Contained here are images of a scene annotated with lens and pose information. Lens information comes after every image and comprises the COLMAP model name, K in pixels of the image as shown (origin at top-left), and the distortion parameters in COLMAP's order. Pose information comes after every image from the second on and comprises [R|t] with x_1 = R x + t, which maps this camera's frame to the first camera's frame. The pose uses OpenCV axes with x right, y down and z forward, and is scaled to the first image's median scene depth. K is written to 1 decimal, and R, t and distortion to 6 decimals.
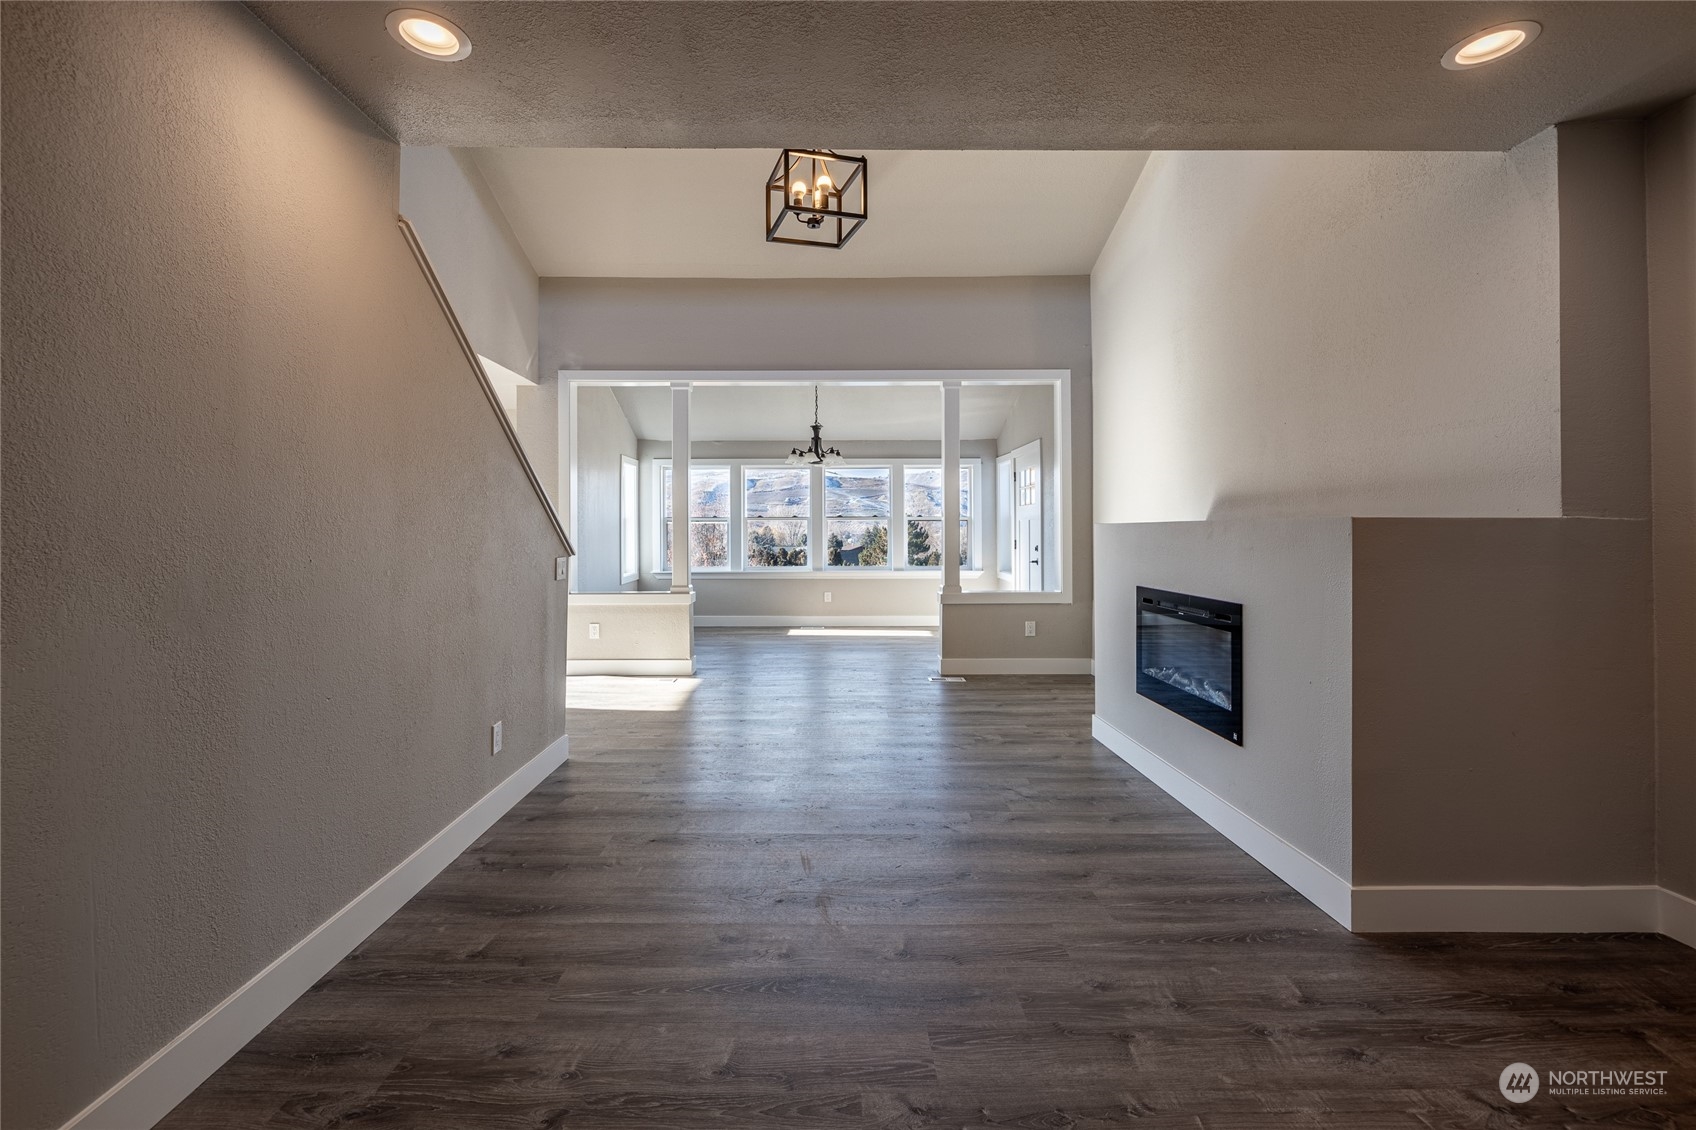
lens RADIAL K [[725.9, 0, 832.7], [0, 725.9, 525.9], [0, 0, 1]] dist [-0.000970, -0.000565]
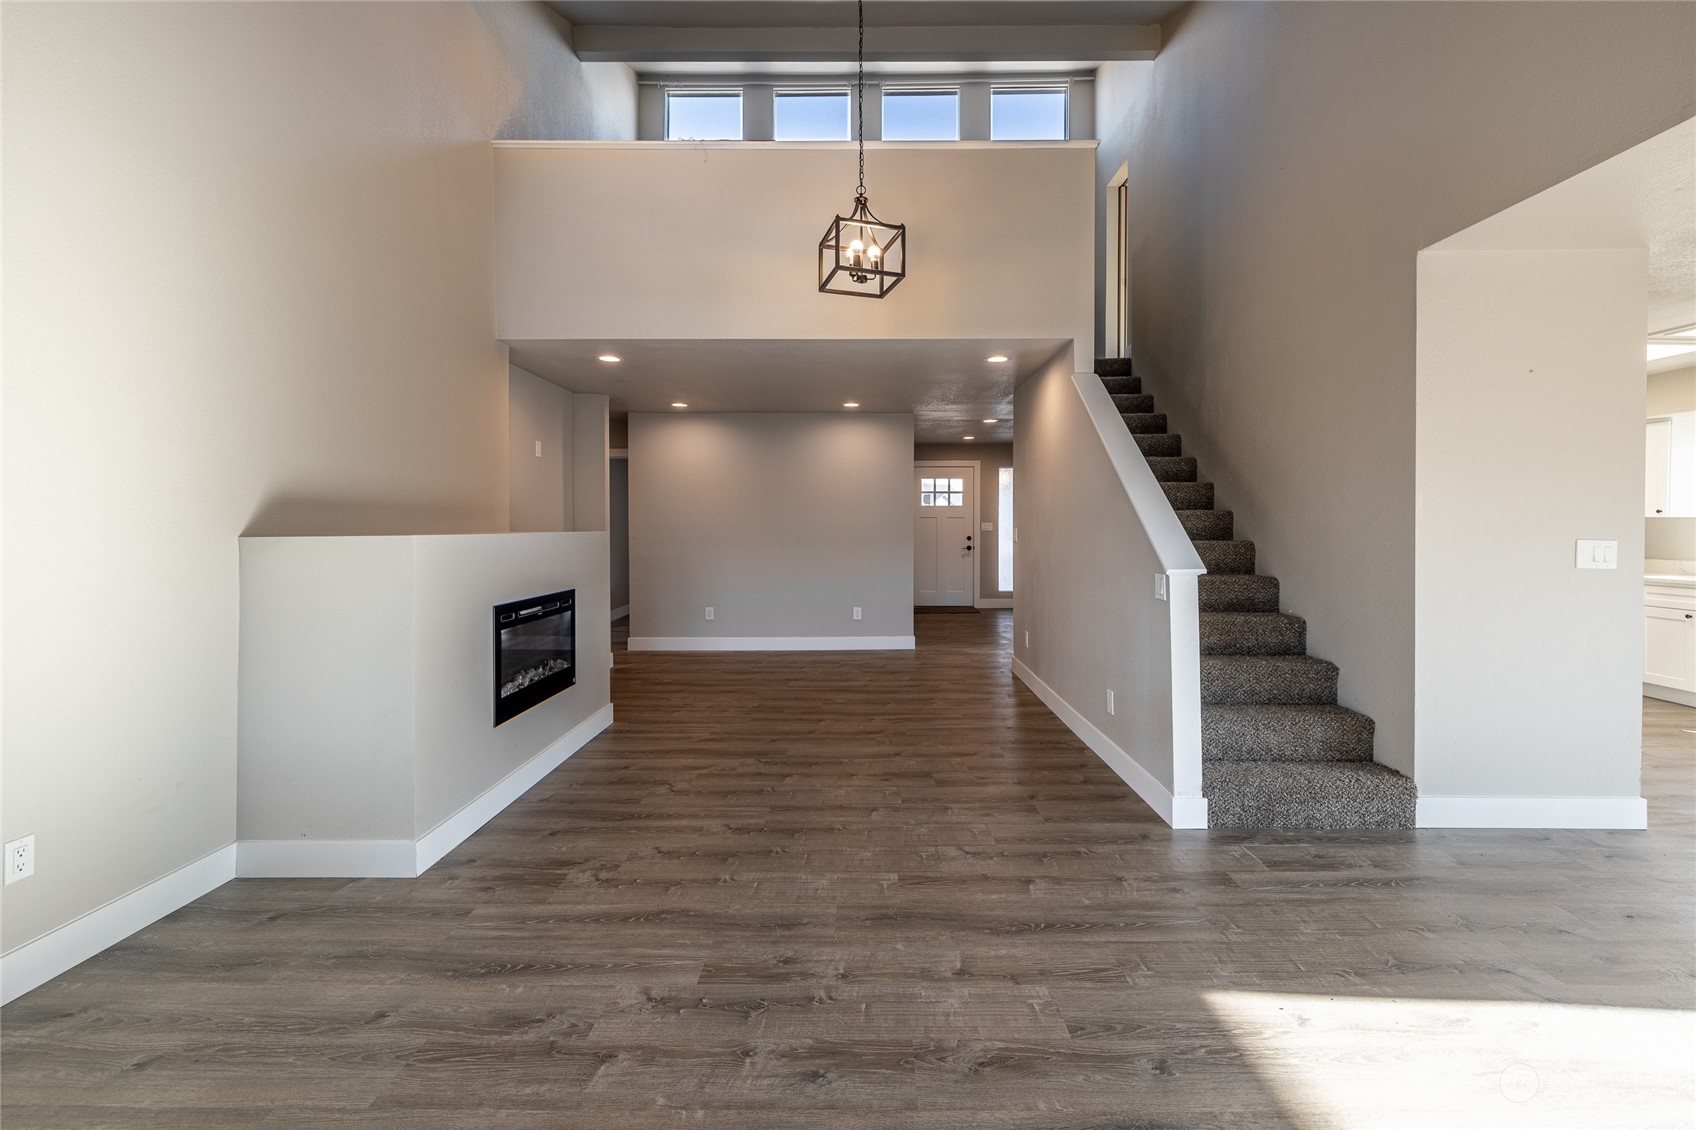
lens RADIAL K [[735.1, 0, 874.5], [0, 735.1, 537.3], [0, 0, 1]] dist [0.000094, -0.000184]
pose [[-0.999999, 0.000793, -0.001486, -0.051064], [0.000784, 0.999981, 0.006126, -0.007641], [0.001490, 0.006125, -0.999980, 2.516077]]
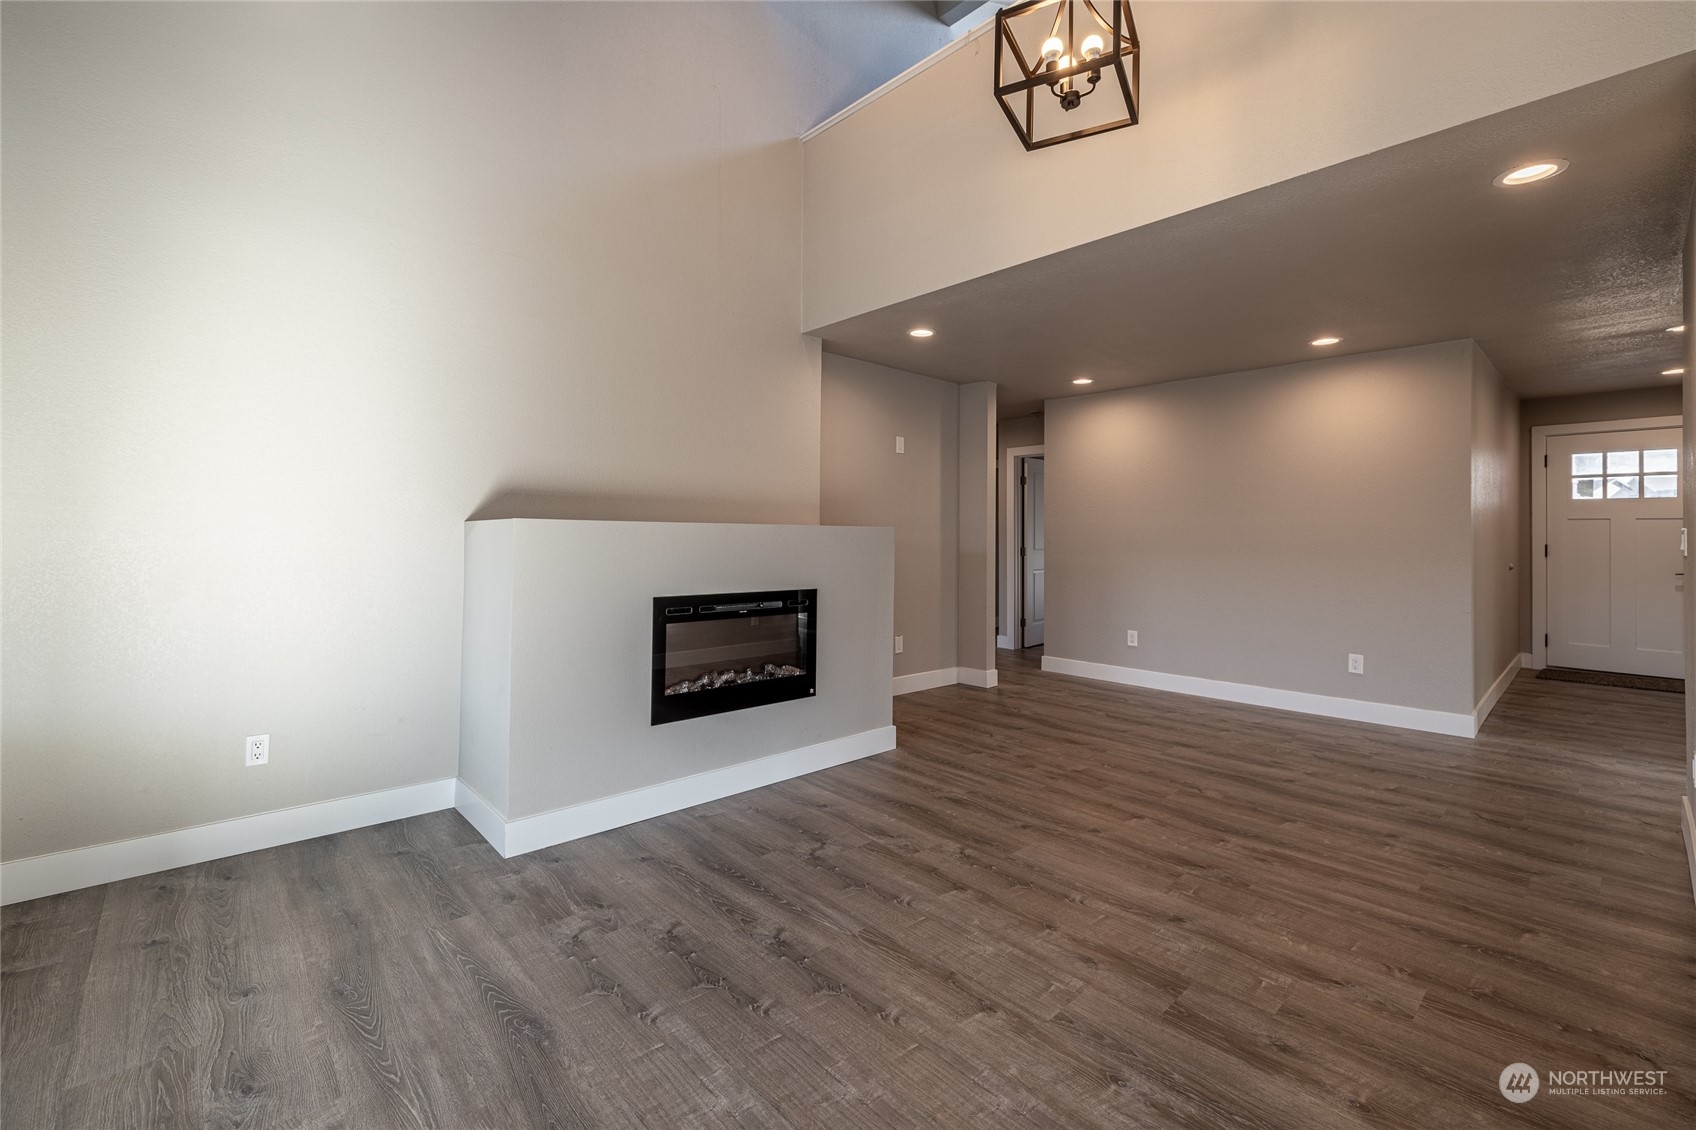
lens RADIAL K [[725.9, 0, 832.7], [0, 725.9, 525.9], [0, 0, 1]] dist [-0.000970, -0.000565]
pose [[-0.666936, 0.005073, 0.745098, -0.455072], [-0.016157, 0.999643, -0.021268, 0.019738], [-0.744940, -0.026223, -0.666616, 1.875869]]
